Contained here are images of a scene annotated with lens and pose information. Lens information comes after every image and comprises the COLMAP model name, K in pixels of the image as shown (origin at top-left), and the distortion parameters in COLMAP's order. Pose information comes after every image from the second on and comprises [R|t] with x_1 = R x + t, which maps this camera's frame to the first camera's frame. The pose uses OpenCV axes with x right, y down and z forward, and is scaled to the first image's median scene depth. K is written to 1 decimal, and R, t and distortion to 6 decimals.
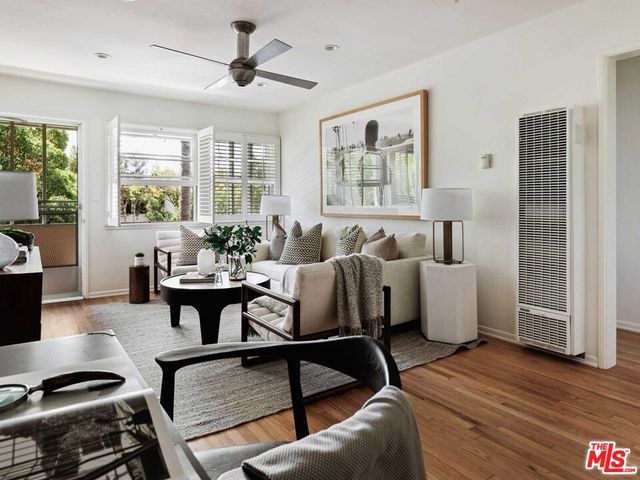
lens RADIAL K [[427.6, 0, 320.0], [0, 427.6, 240.0], [0, 0, 1]] dist [-0.004101, -0.001134]
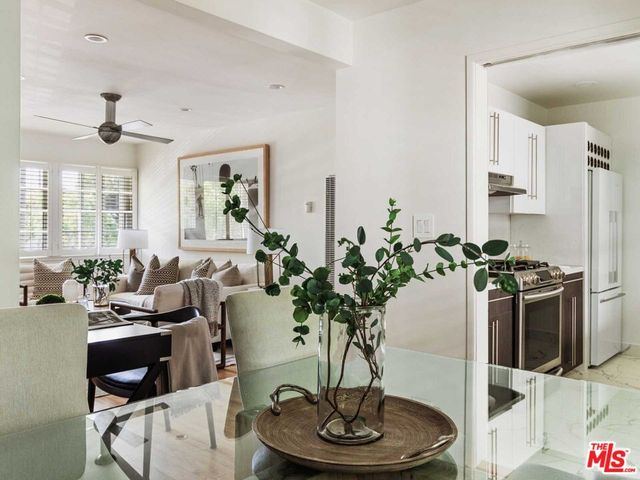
lens RADIAL K [[553.4, 0, 320.0], [0, 553.4, 240.0], [0, 0, 1]] dist [-0.011433, -0.002449]
pose [[0.971629, -0.000490, 0.236508, 0.023274], [0.016818, 0.997609, -0.067026, 0.021748], [-0.235910, 0.069102, 0.969315, -0.504907]]
